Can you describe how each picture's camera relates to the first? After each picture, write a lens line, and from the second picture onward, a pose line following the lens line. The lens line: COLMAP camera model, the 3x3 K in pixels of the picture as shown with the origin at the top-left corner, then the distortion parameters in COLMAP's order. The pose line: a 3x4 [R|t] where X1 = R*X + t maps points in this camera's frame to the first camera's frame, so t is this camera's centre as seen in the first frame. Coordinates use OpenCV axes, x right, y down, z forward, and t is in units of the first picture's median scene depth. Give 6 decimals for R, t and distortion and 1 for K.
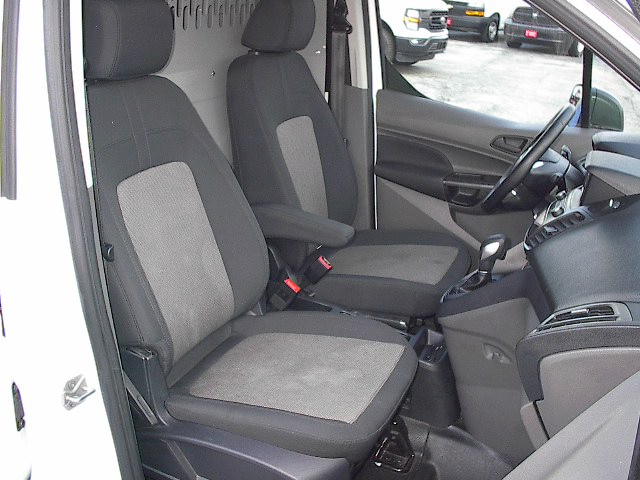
lens RADIAL K [[717.2, 0, 320.0], [0, 717.2, 240.0], [0, 0, 1]] dist [-0.157636, 0.165510]
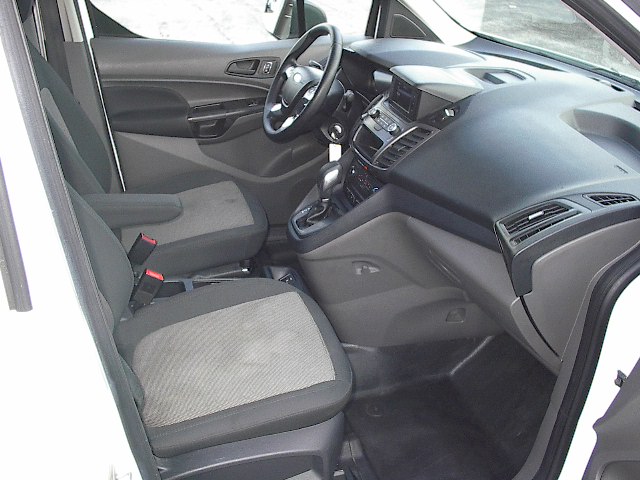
lens RADIAL K [[717.2, 0, 320.0], [0, 717.2, 240.0], [0, 0, 1]] dist [-0.157636, 0.165510]
pose [[0.776094, -0.335723, 0.533823, -0.264214], [0.250776, 0.941003, 0.227212, -0.102690], [-0.578610, -0.042468, 0.814498, 0.090769]]
